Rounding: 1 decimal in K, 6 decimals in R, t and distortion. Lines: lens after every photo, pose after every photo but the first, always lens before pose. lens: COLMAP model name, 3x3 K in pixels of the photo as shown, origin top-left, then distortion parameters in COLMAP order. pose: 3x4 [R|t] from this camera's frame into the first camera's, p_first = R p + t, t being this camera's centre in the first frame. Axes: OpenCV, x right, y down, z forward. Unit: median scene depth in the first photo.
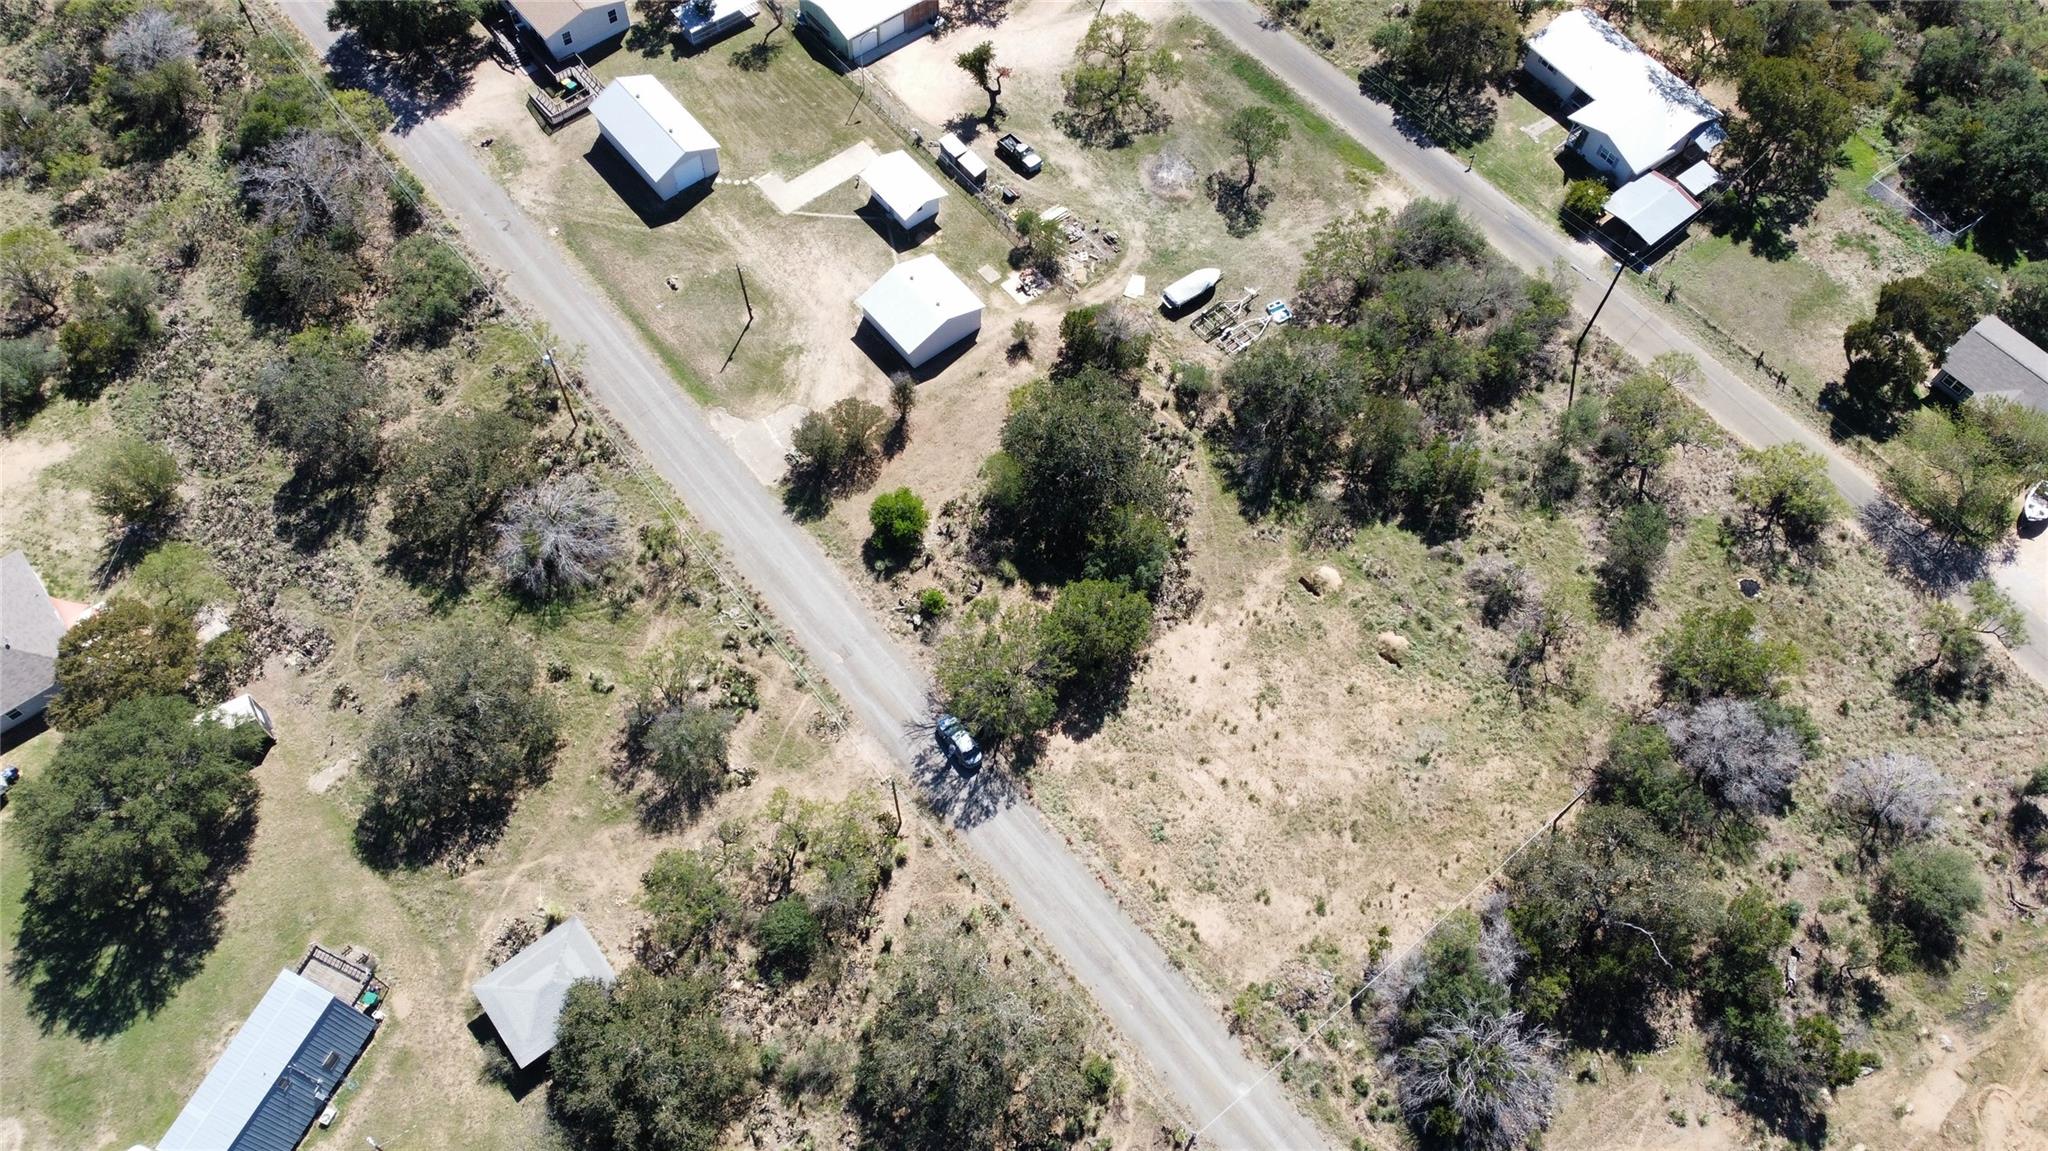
lens RADIAL K [[1535.5, 0, 1024.0], [0, 1535.5, 575.5], [0, 0, 1]] dist [0.009634, -0.012636]
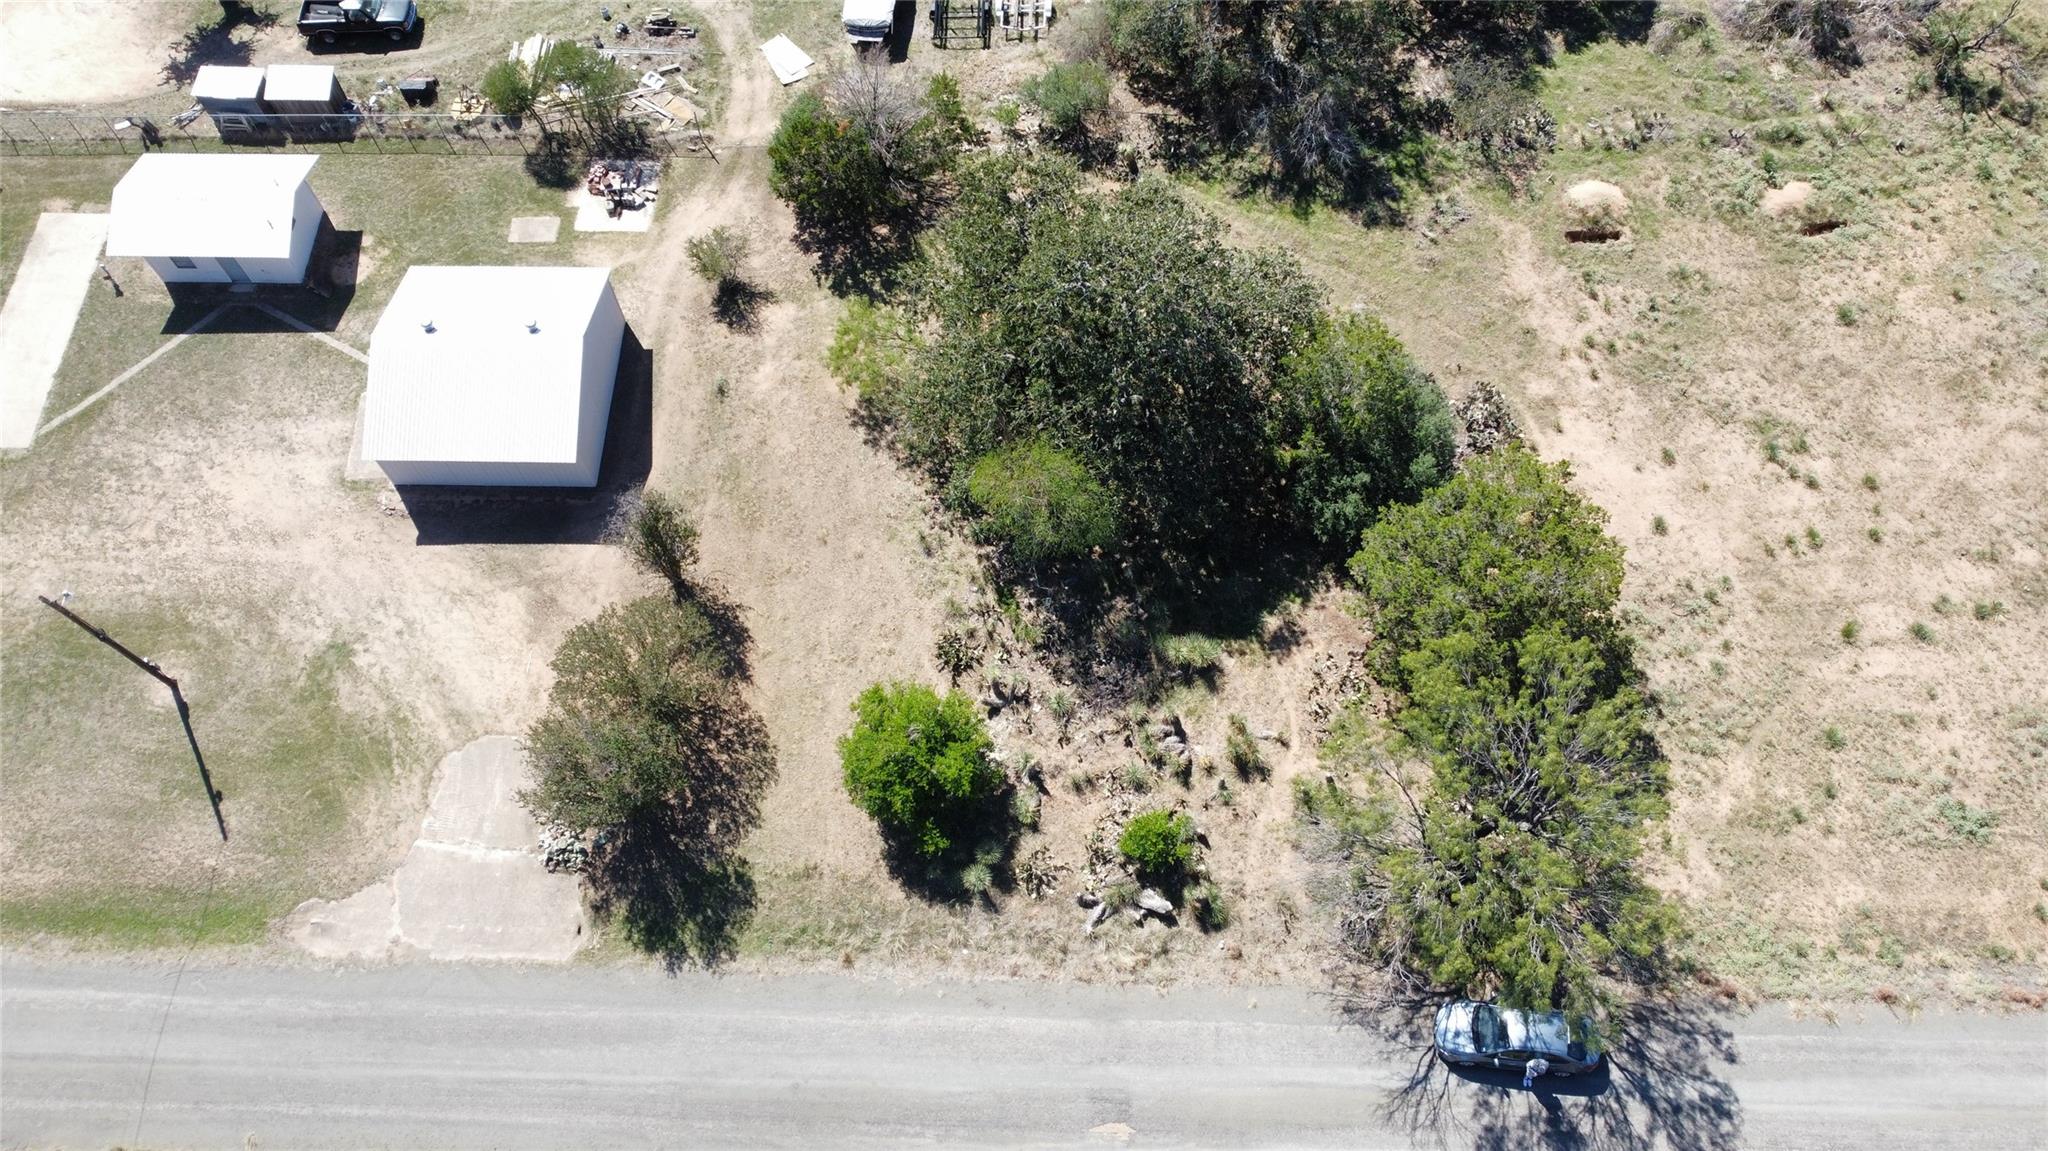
lens RADIAL K [[1535.5, 0, 1024.0], [0, 1535.5, 575.5], [0, 0, 1]] dist [0.009634, -0.012636]
pose [[0.652918, -0.691257, 0.309616, -0.147259], [0.677923, 0.715642, 0.168159, -0.113797], [-0.337815, 0.100101, 0.935874, 0.598482]]
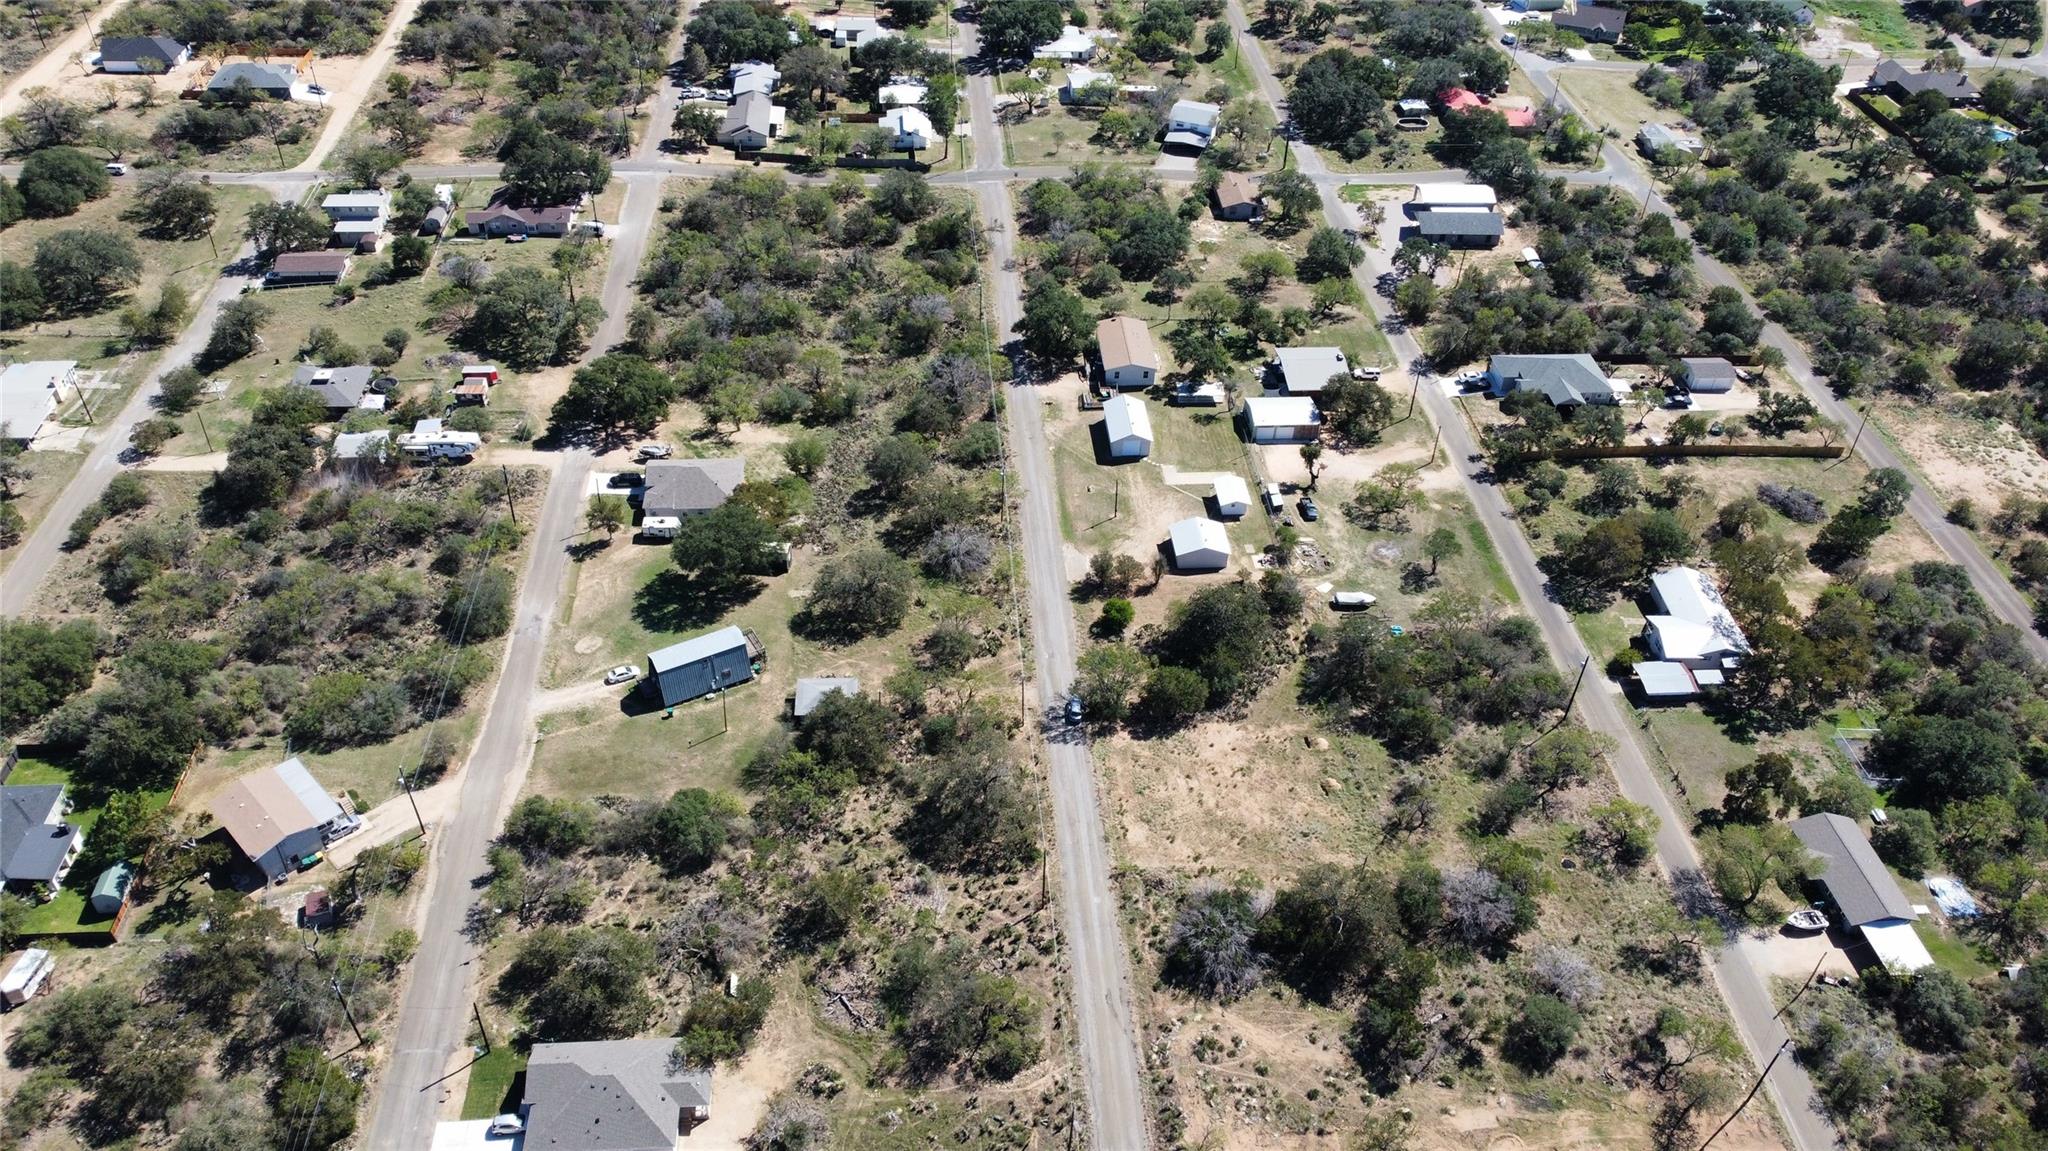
lens RADIAL K [[1535.5, 0, 1024.0], [0, 1535.5, 575.5], [0, 0, 1]] dist [0.009634, -0.012636]
pose [[0.821176, 0.367387, -0.436689, 0.571094], [-0.503390, 0.826794, -0.251020, 0.413380], [0.268830, 0.425956, 0.863882, -0.569282]]
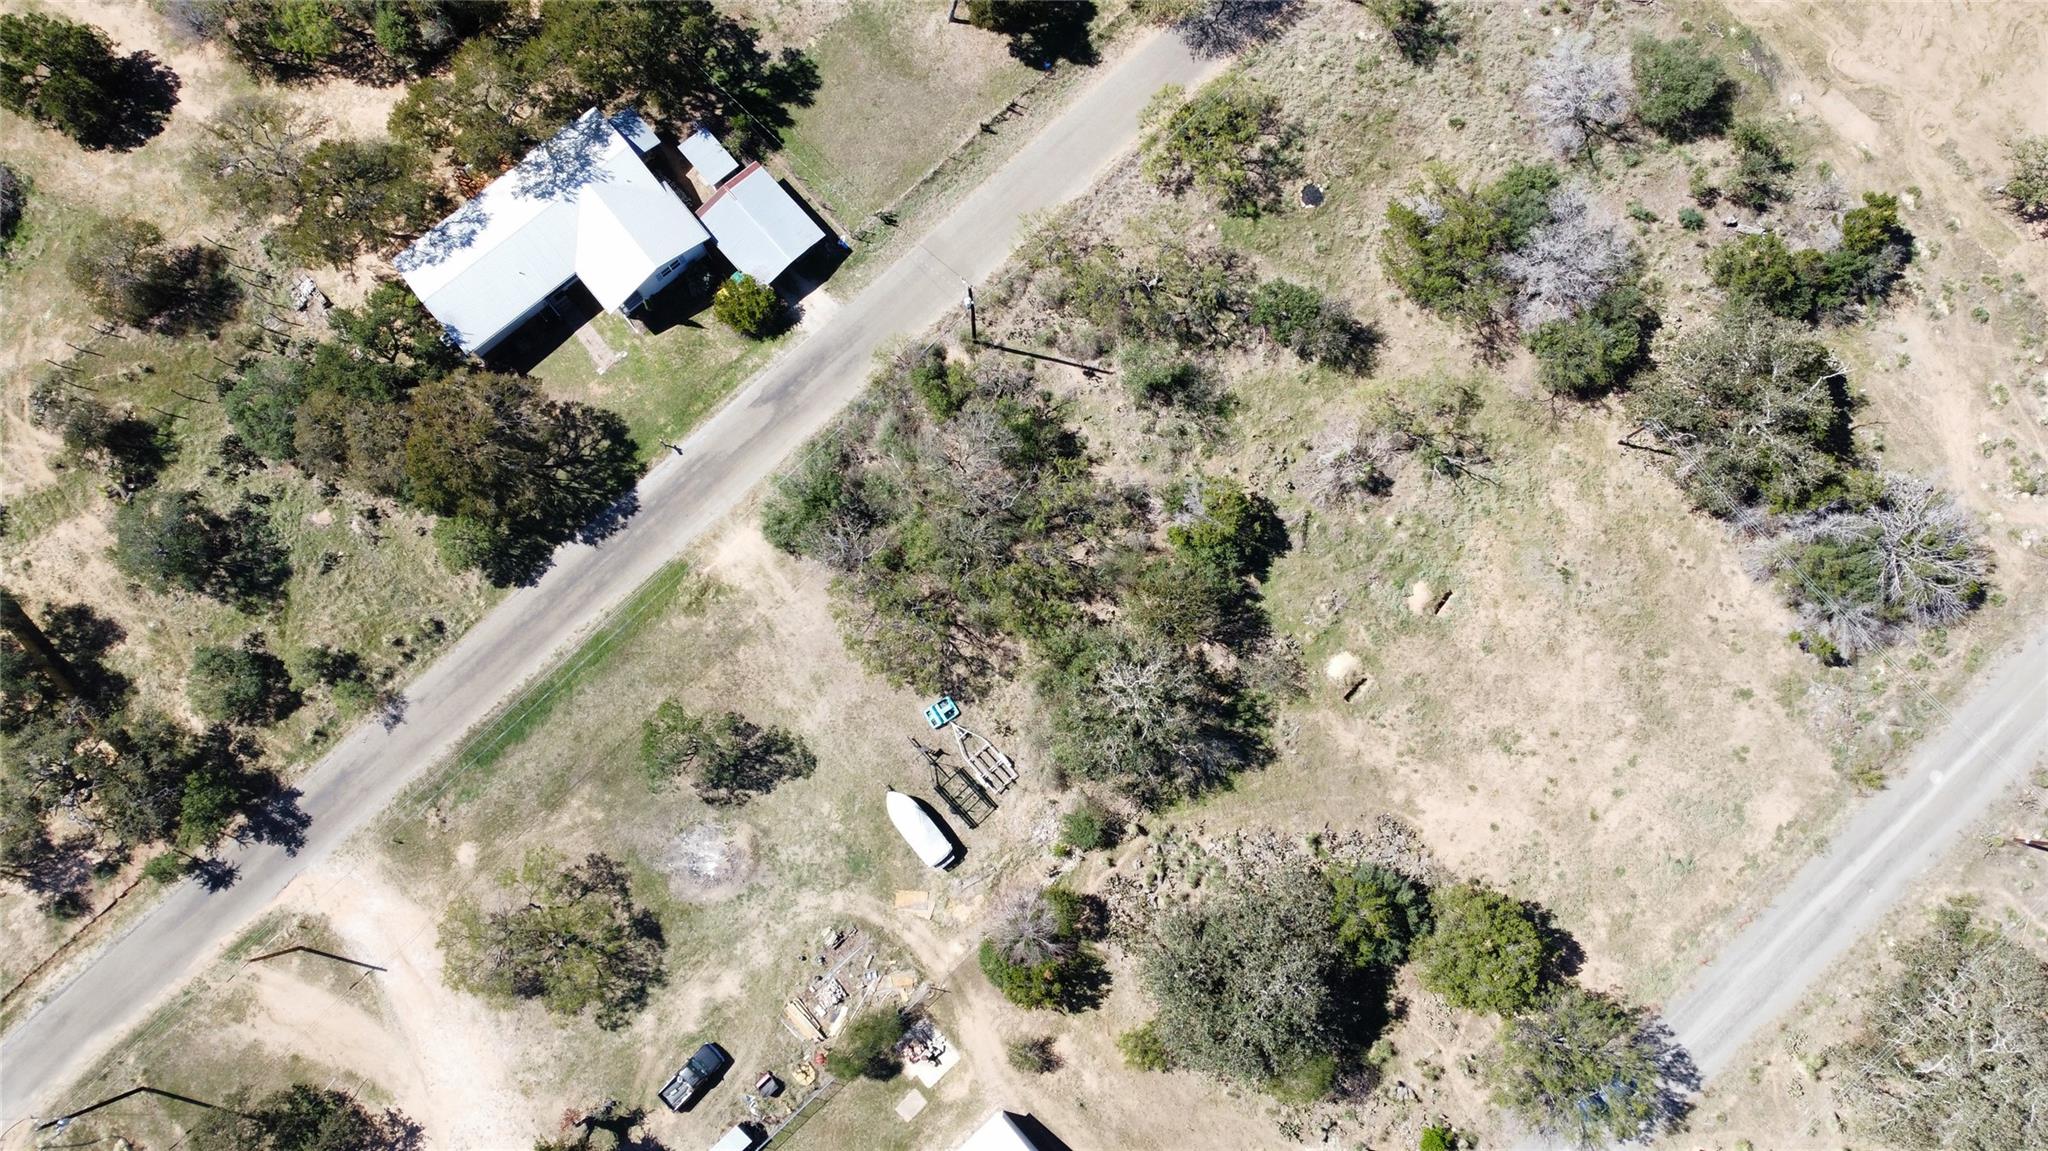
lens RADIAL K [[1537.6, 0, 1024.0], [0, 1537.6, 575.5], [0, 0, 1]] dist [0.010287, -0.016146]
pose [[-0.056525, -0.993668, 0.097102, 0.170206], [0.865745, -0.000340, 0.500484, -0.566645], [-0.497282, 0.112356, 0.860283, 0.329436]]
